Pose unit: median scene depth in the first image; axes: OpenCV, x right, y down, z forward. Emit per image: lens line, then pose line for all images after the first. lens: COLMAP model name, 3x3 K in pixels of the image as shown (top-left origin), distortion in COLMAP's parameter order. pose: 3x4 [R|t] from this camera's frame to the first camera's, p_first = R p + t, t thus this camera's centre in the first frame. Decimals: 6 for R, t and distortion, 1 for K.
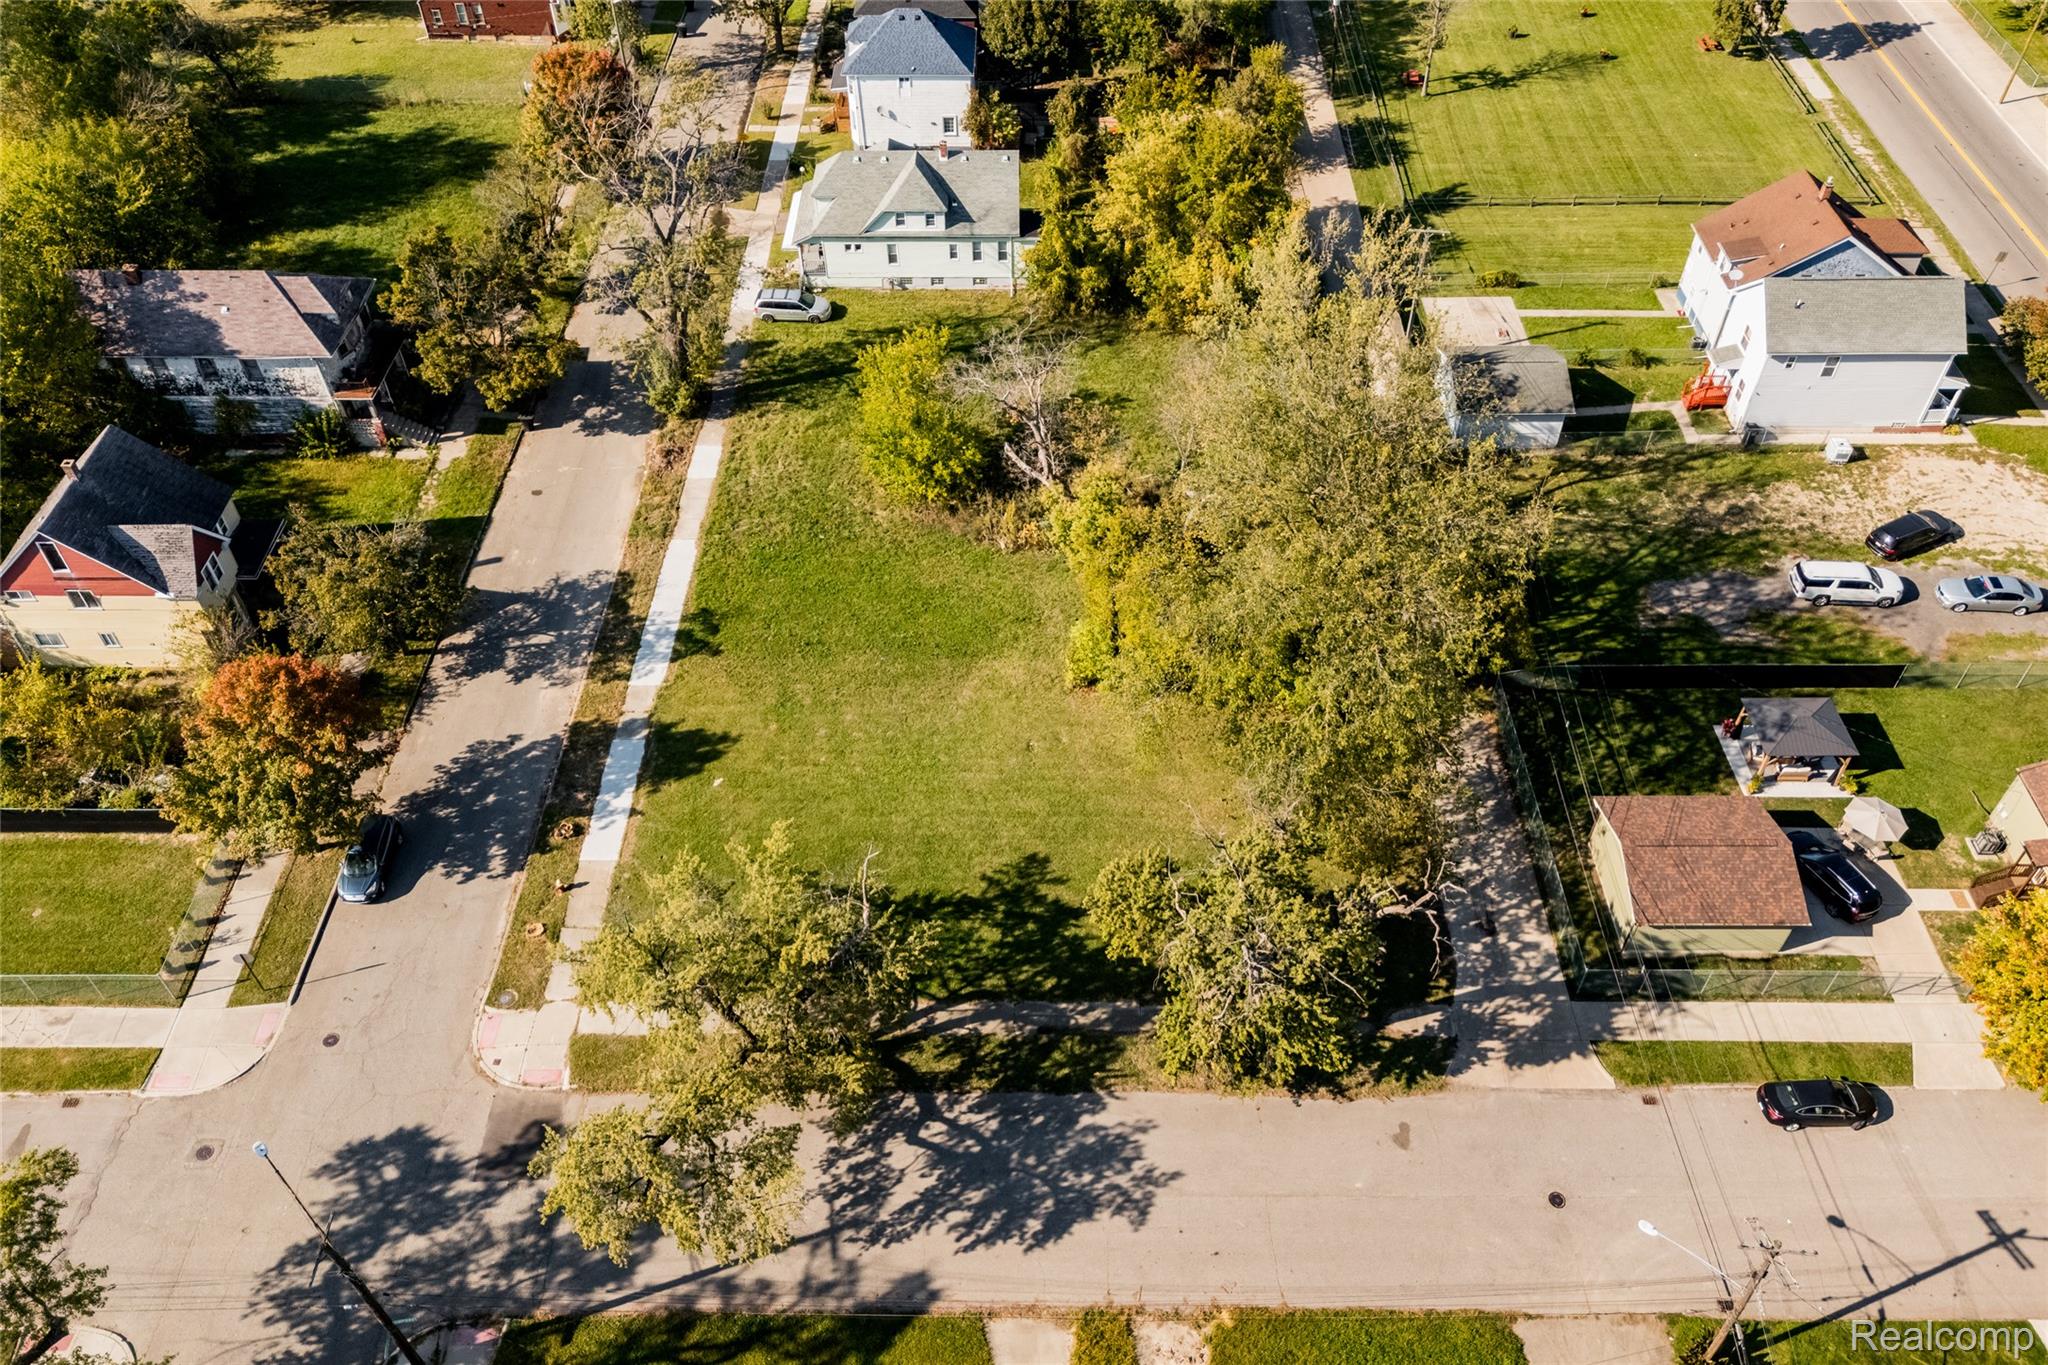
lens RADIAL K [[1525.9, 0, 1035.5], [0, 1525.9, 666.8], [0, 0, 1]] dist [0.076570, -0.064688]
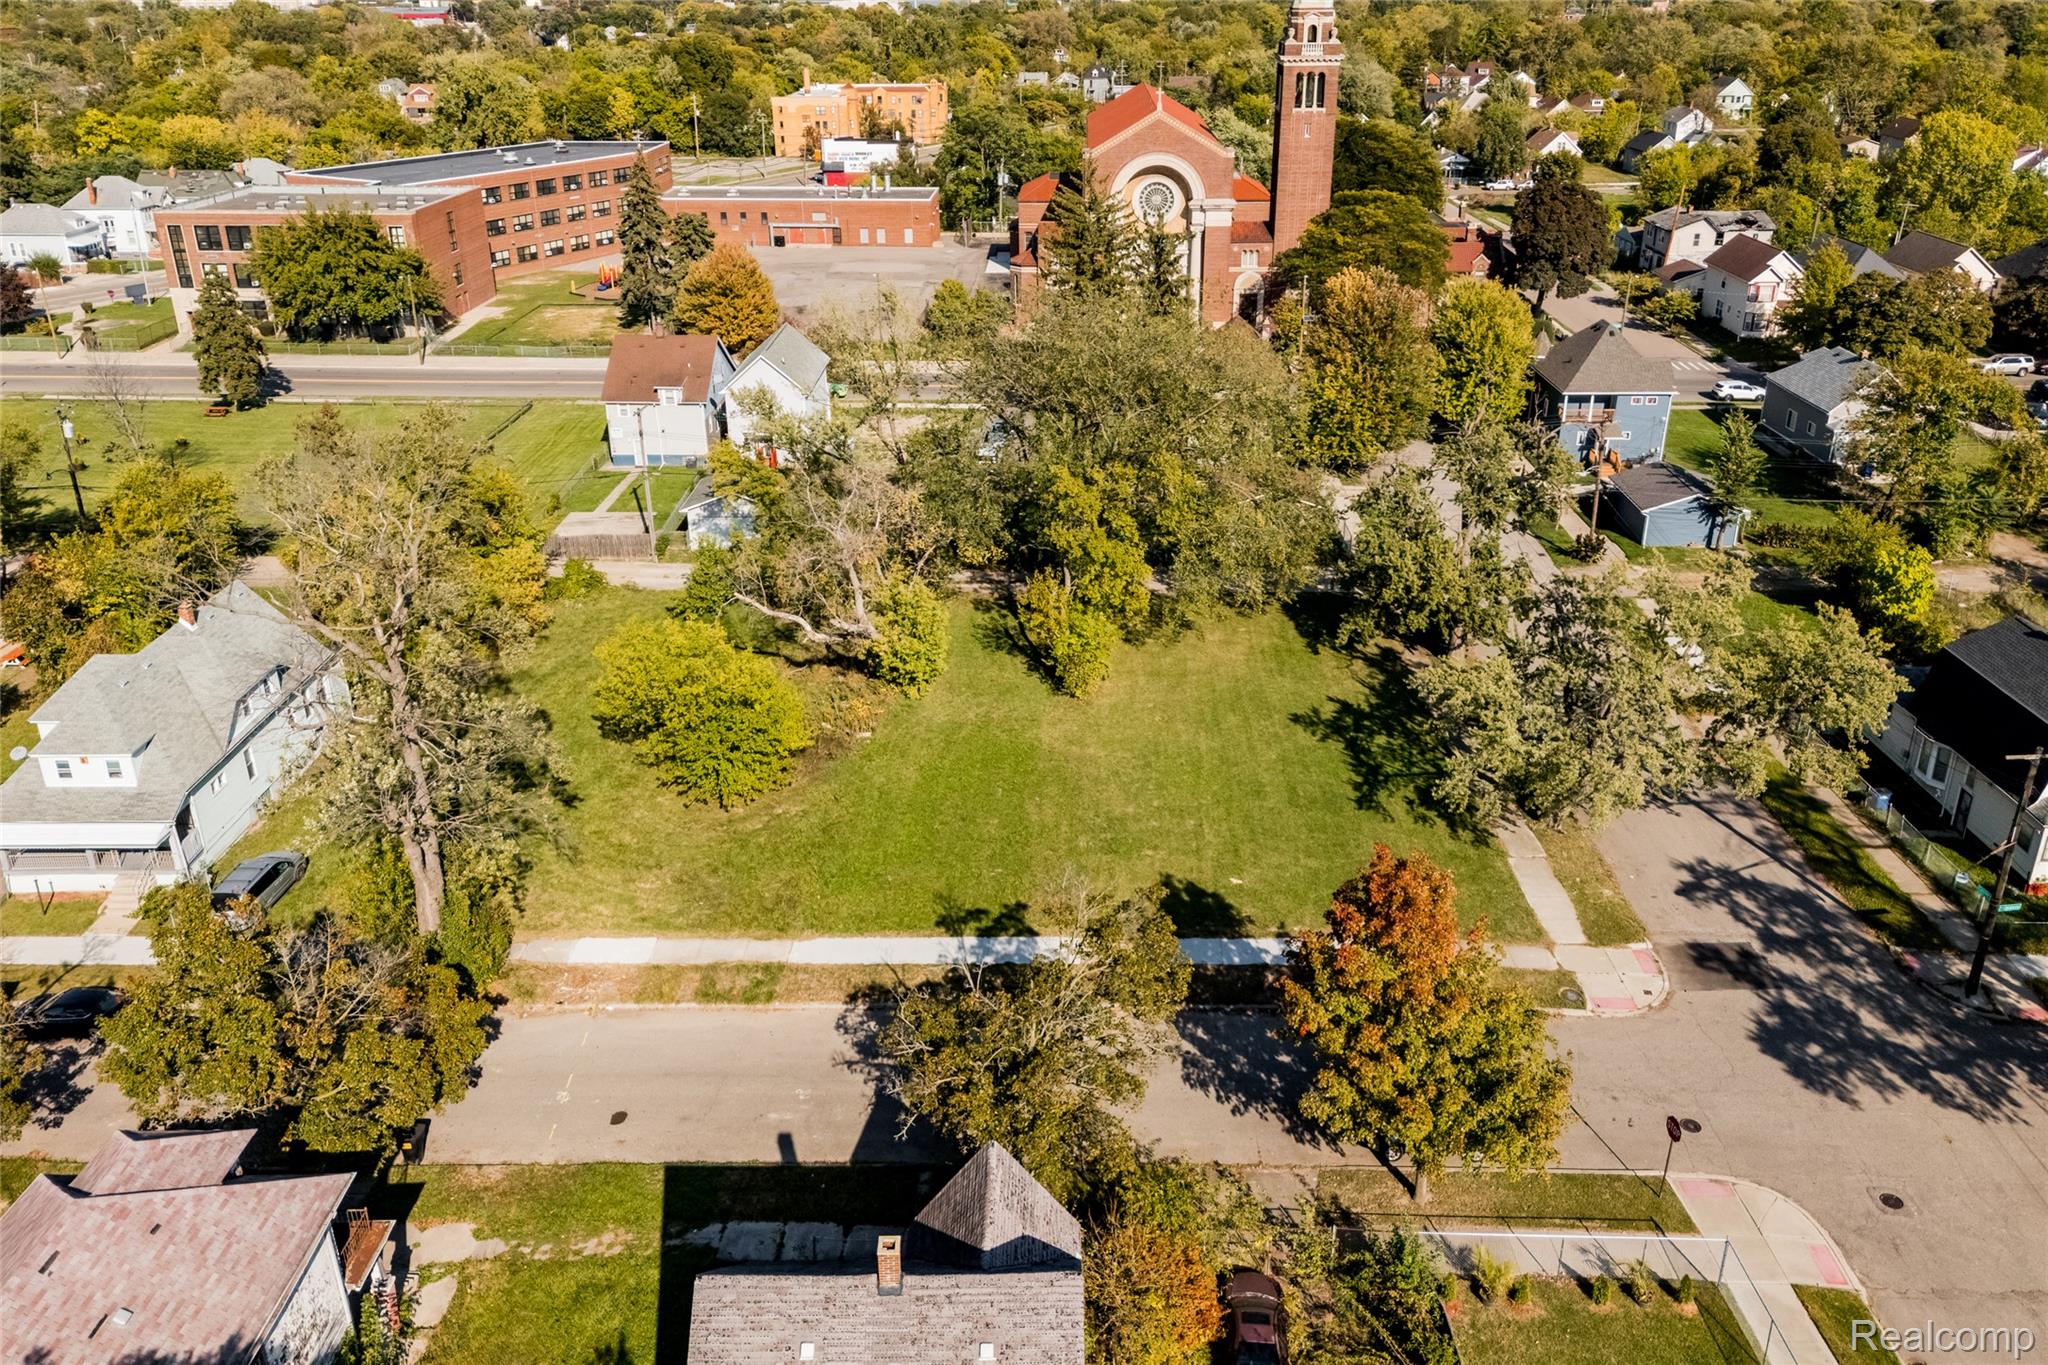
lens RADIAL K [[1535.8, 0, 1032.4], [0, 1535.8, 647.2], [0, 0, 1]] dist [0.086819, -0.073820]
pose [[0.009952, -0.400544, 0.916224, -0.871732], [0.721603, 0.637182, 0.270718, -0.301373], [-0.692236, 0.658455, 0.295375, 0.663716]]
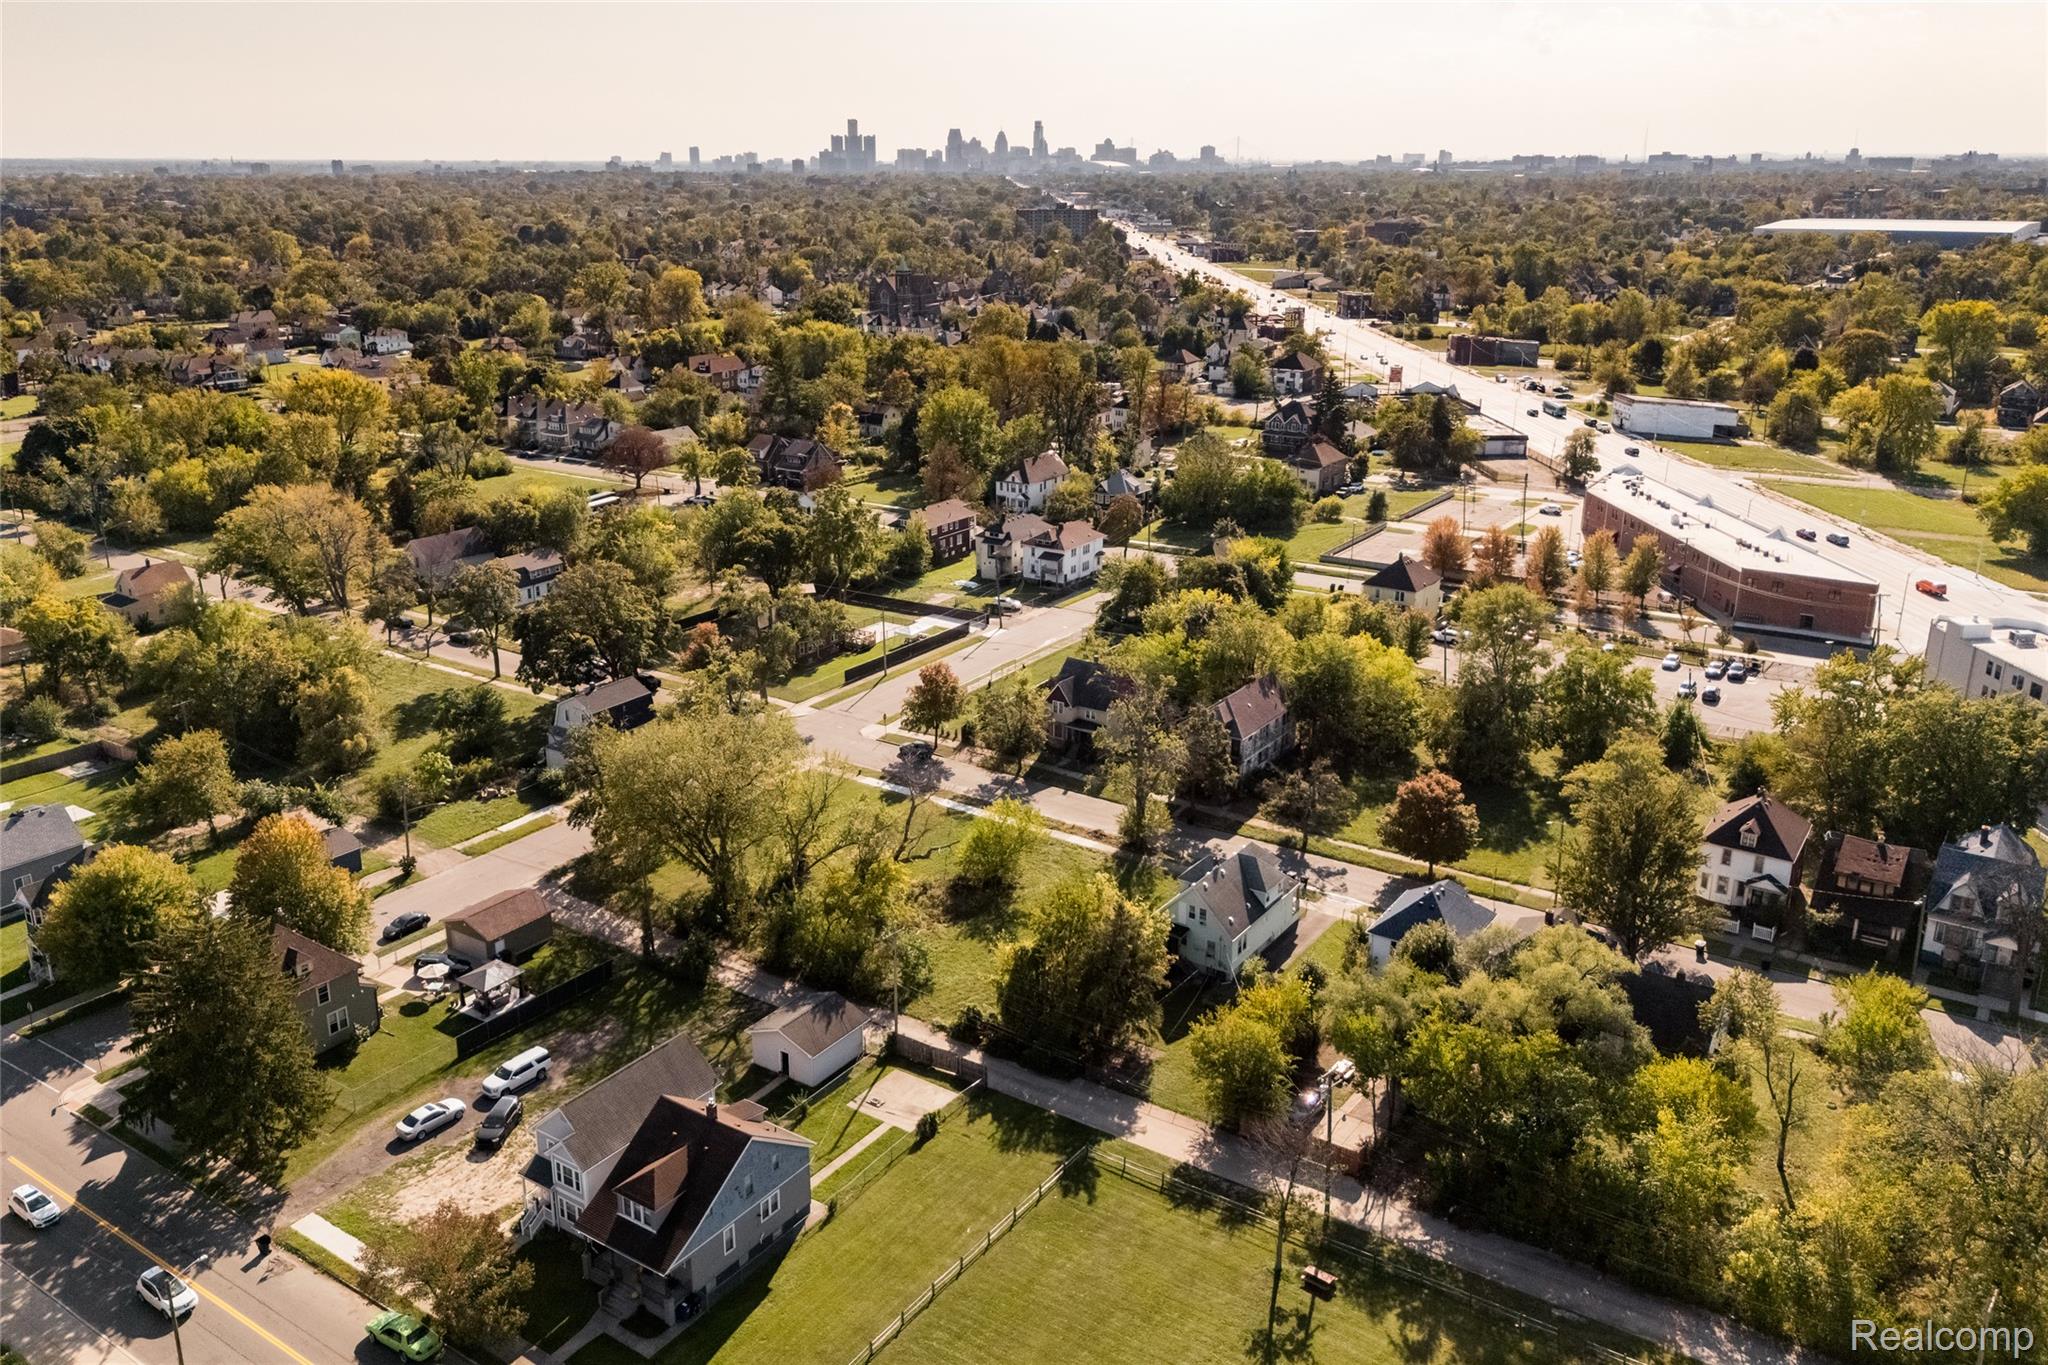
lens RADIAL K [[1525.9, 0, 1035.5], [0, 1525.9, 666.8], [0, 0, 1]] dist [0.076570, -0.064688]
pose [[-0.537987, 0.262517, -0.801033, 1.322674], [-0.608635, 0.536489, 0.584589, -1.397089], [0.583210, 0.802038, -0.128847, 1.164529]]
